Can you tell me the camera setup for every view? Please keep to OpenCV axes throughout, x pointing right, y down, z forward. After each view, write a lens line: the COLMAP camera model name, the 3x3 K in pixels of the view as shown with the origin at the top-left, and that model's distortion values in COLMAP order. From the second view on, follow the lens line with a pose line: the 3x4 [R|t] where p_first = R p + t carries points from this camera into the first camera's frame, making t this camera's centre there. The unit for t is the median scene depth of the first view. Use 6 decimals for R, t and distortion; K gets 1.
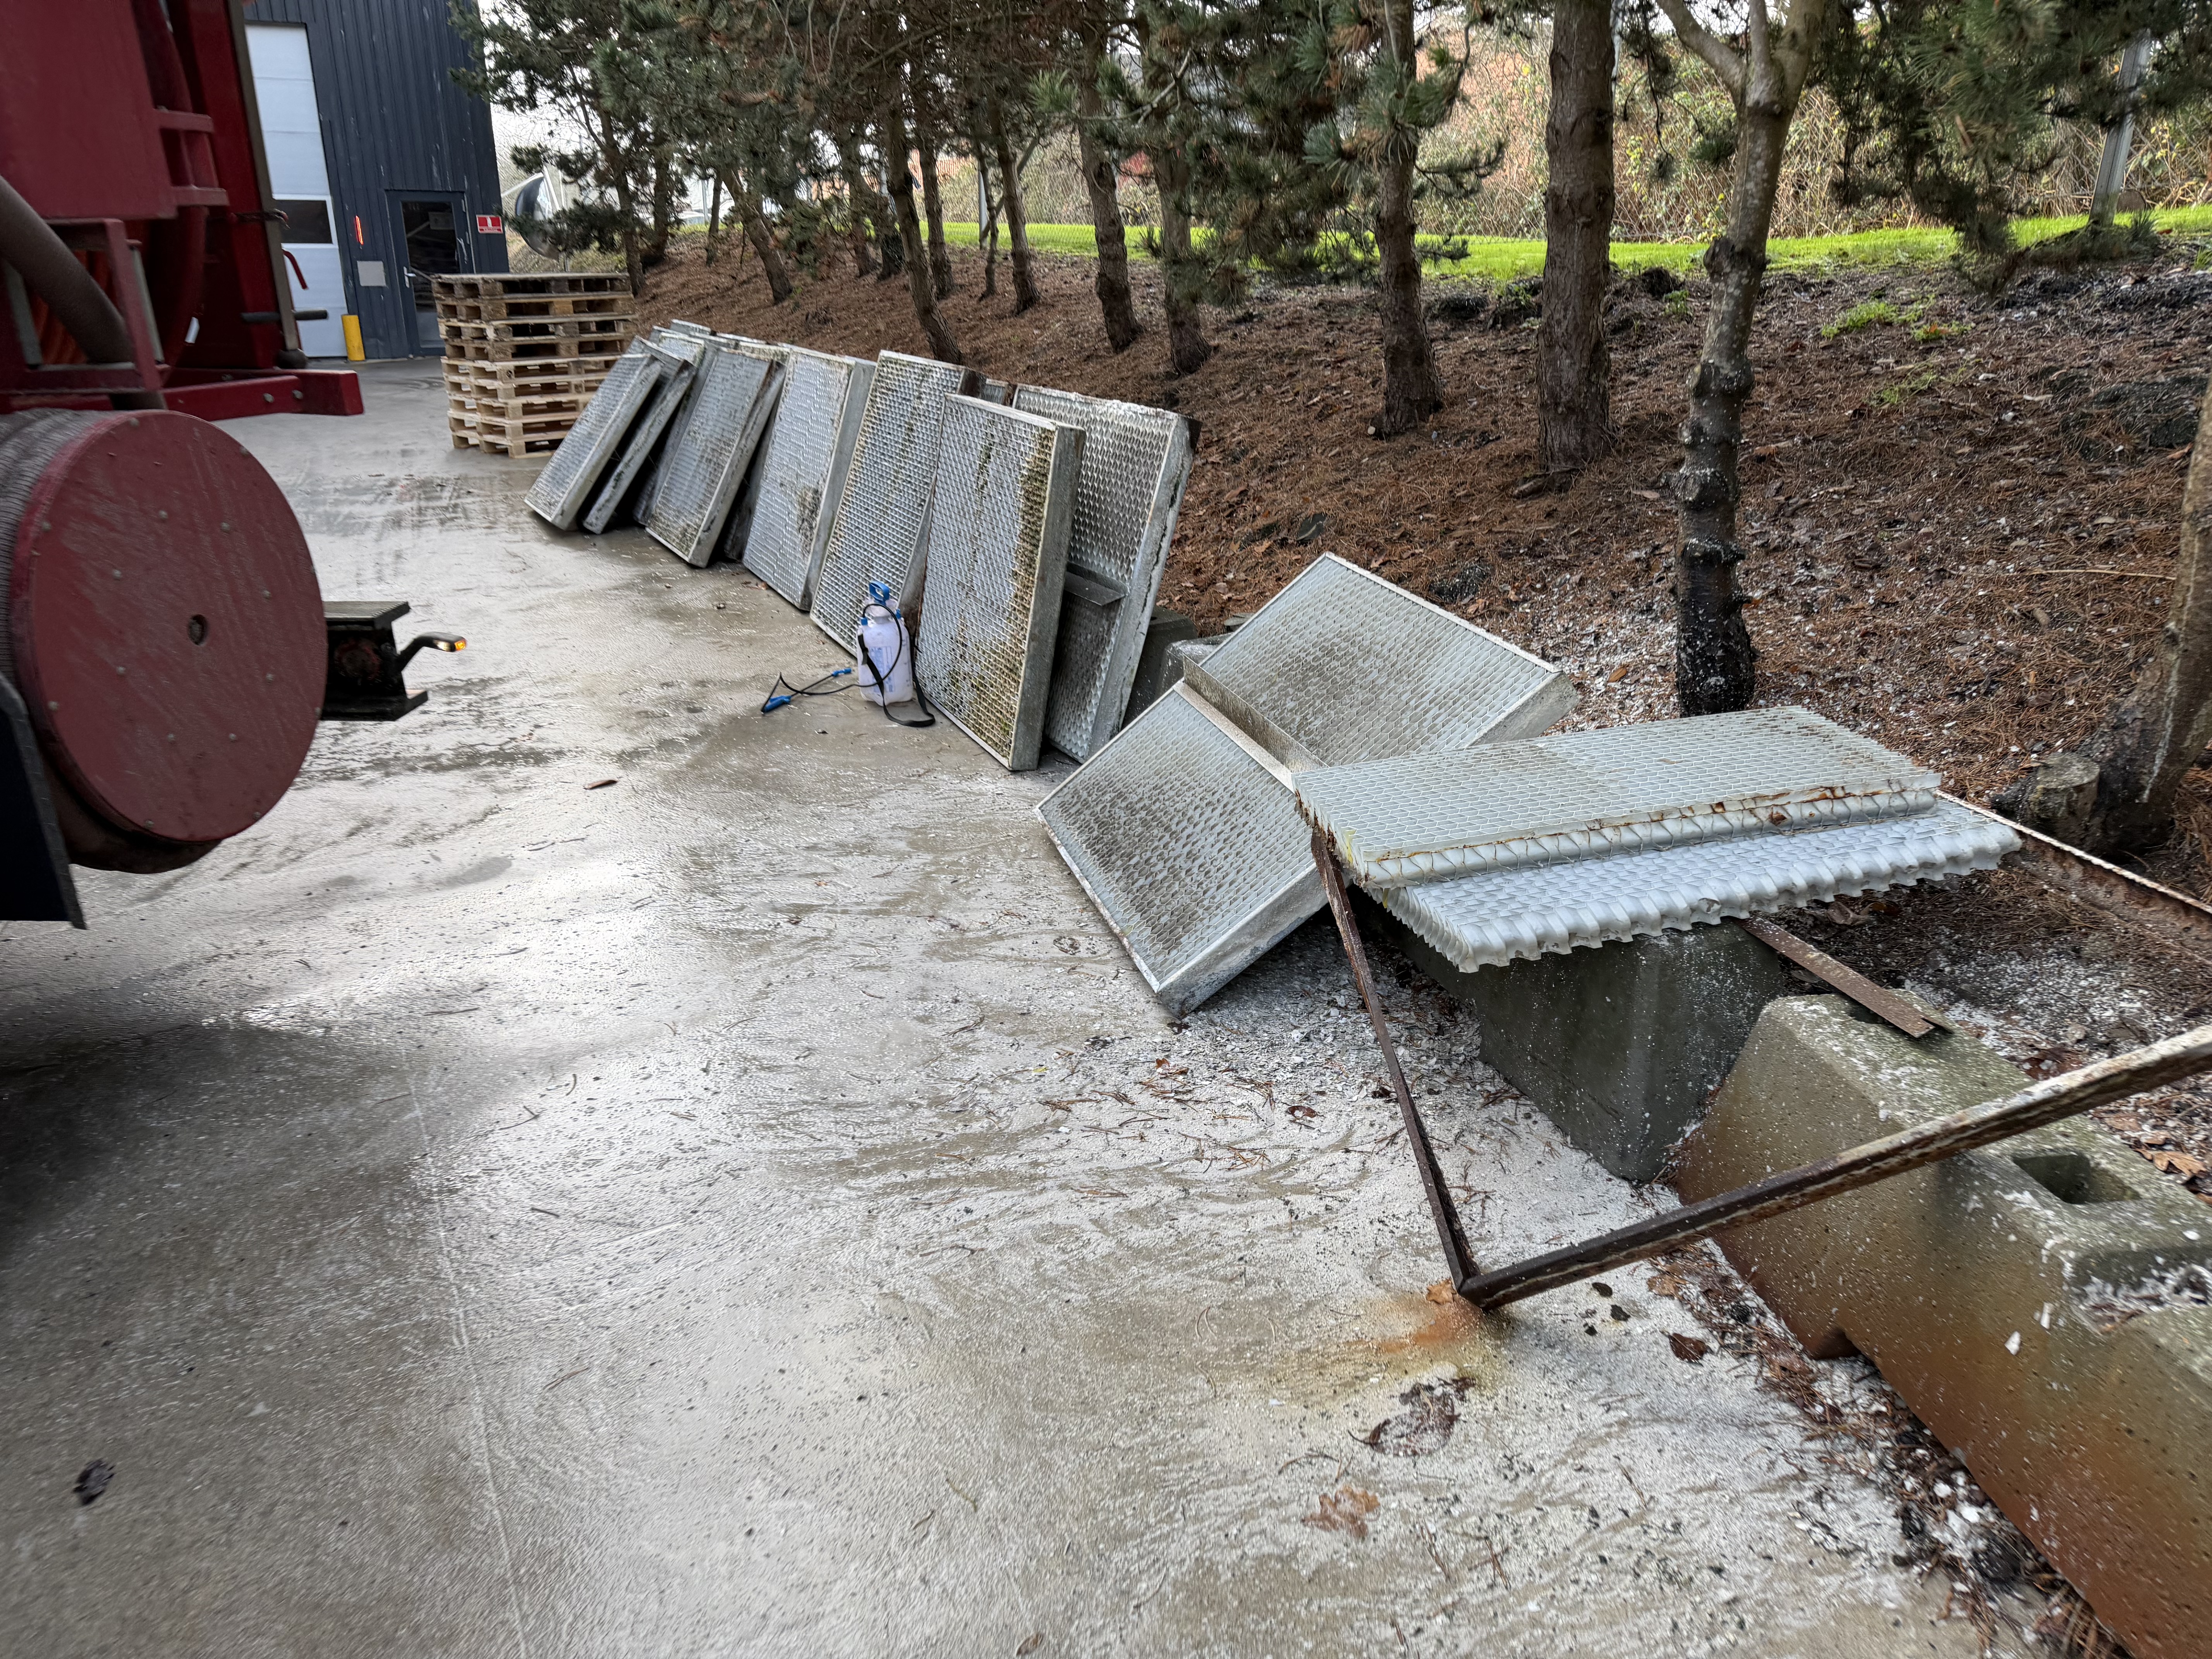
lens RADIAL K [[1605.3, 0, 1123.7], [0, 1605.3, 834.5], [0, 0, 1]] dist [0.136481, -0.251267]
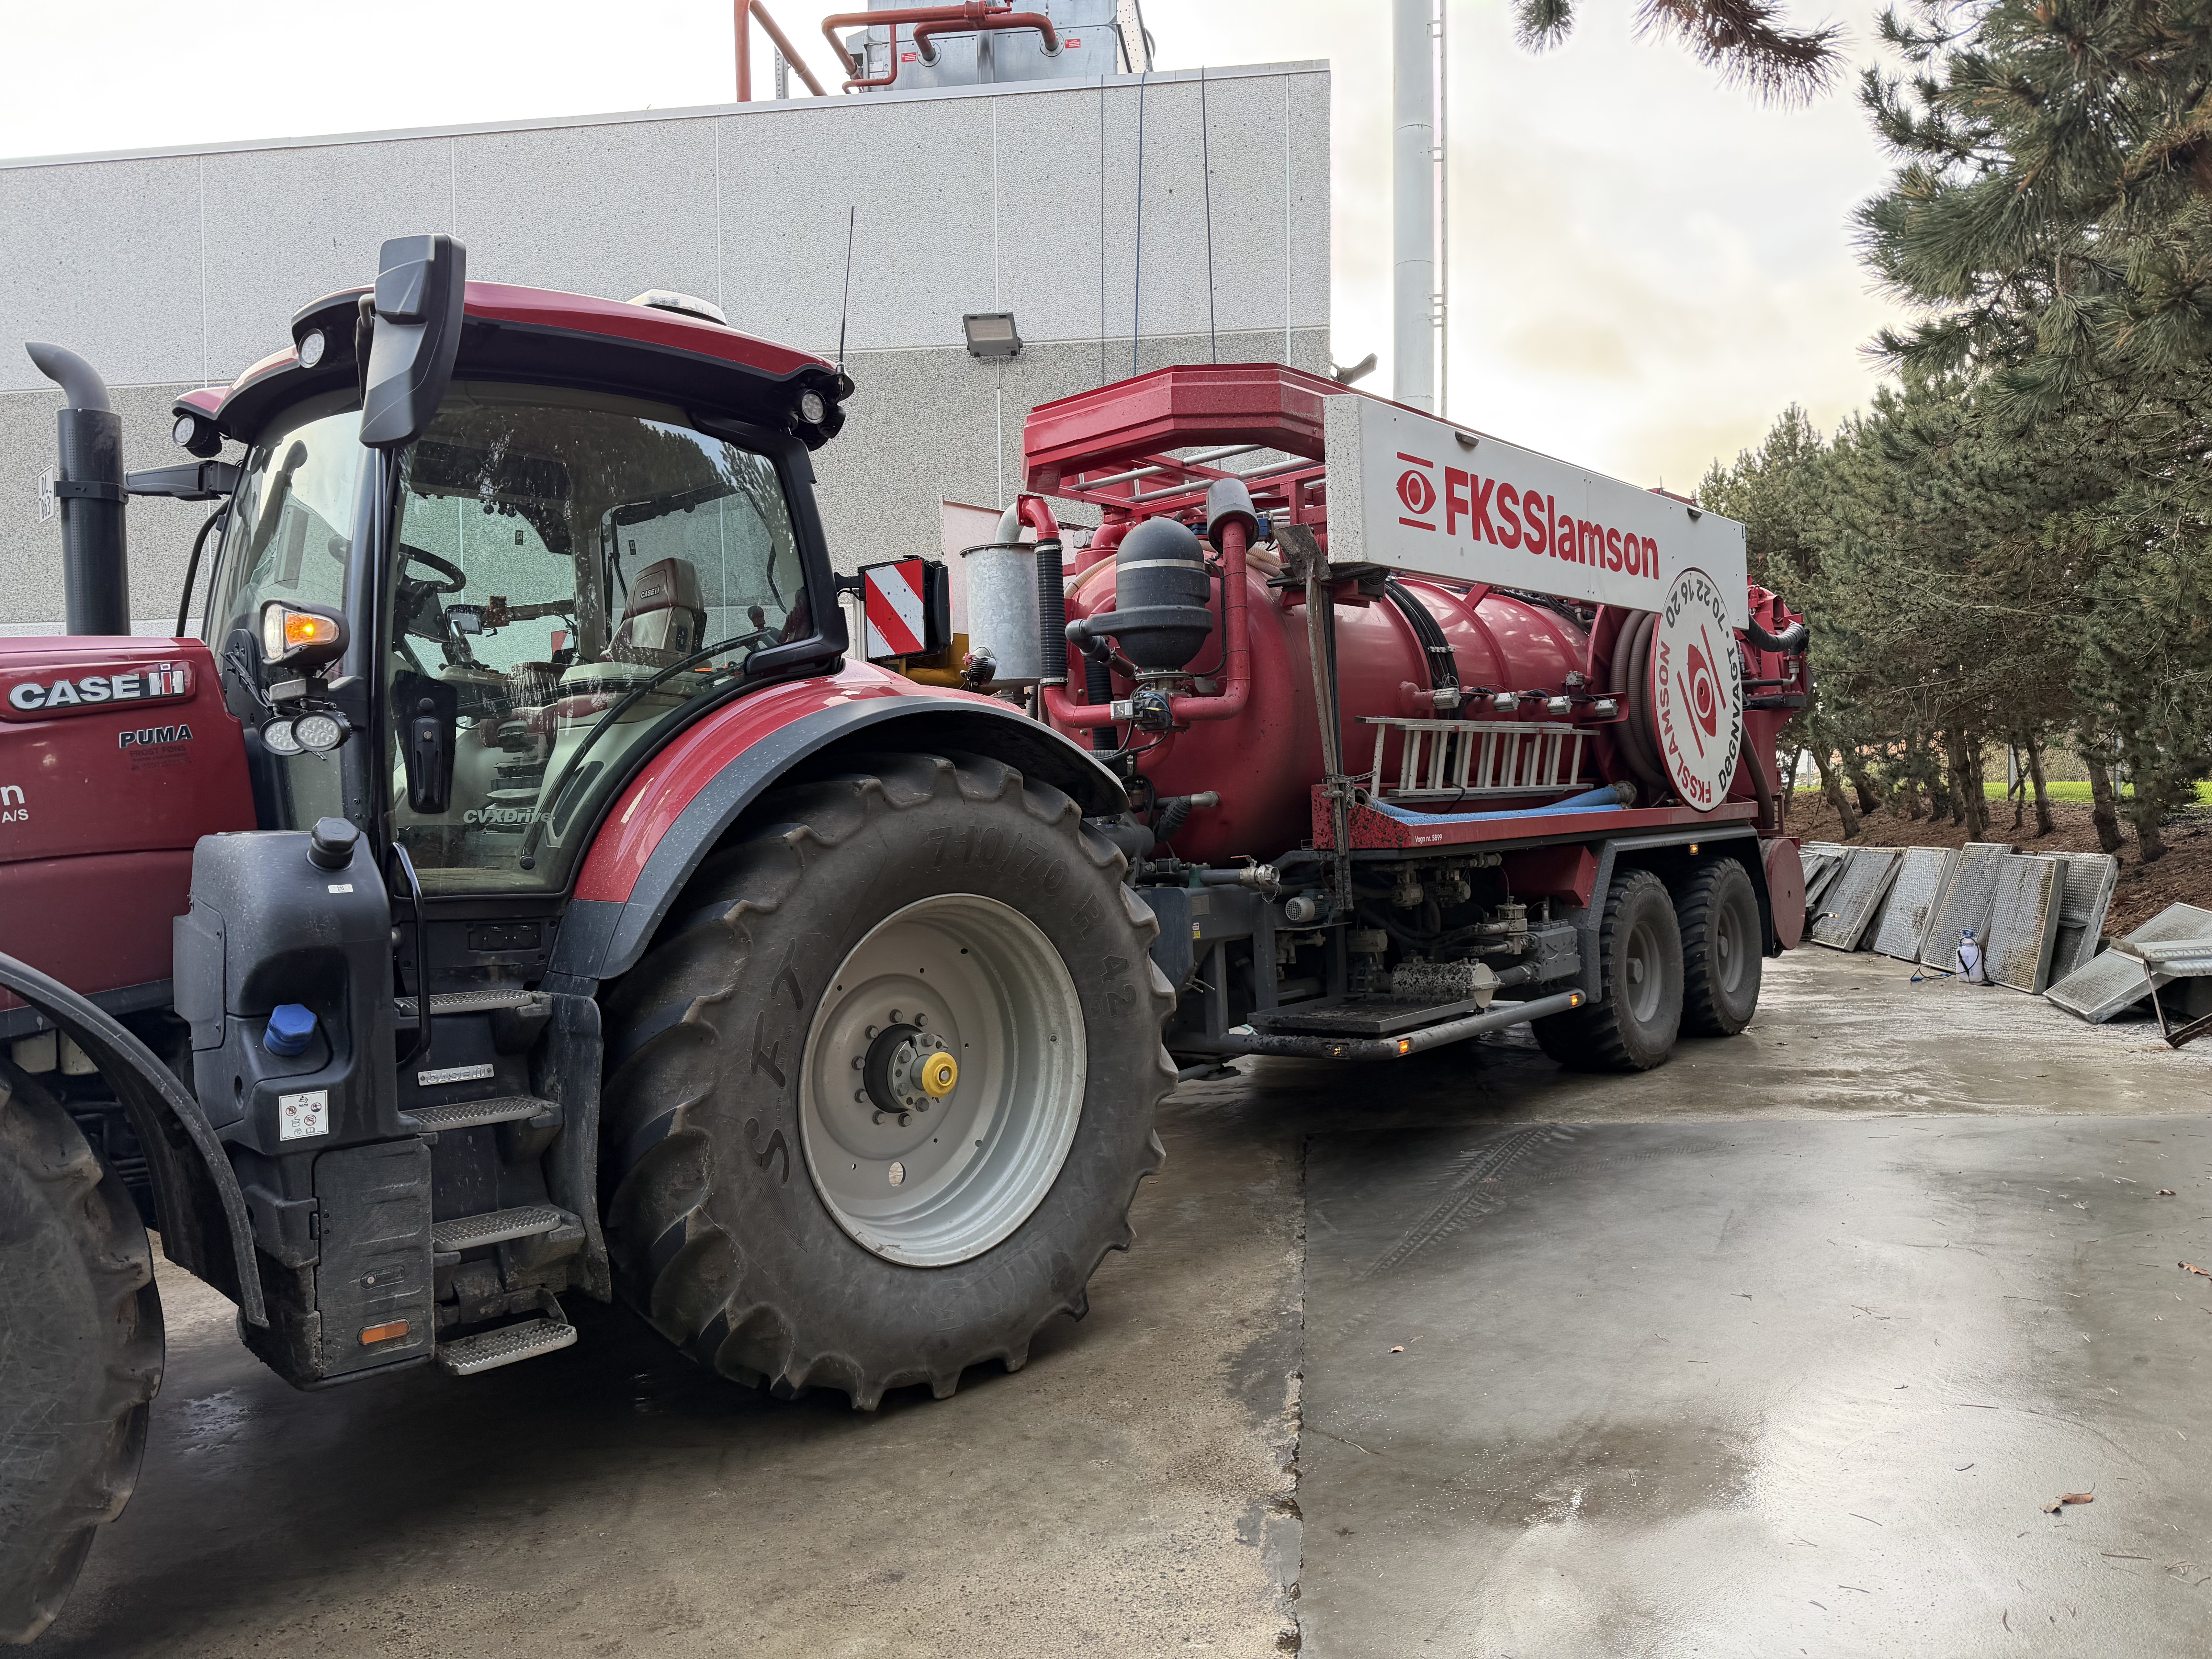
lens RADIAL K [[1581.5, 0, 1106.0], [0, 1581.5, 829.5], [0, 0, 1]] dist [0.005353, -0.005743]
pose [[0.828522, -0.006790, -0.559916, 0.073310], [-0.176789, 0.945611, -0.273067, 0.411849], [0.531317, 0.325229, 0.782259, -1.119861]]
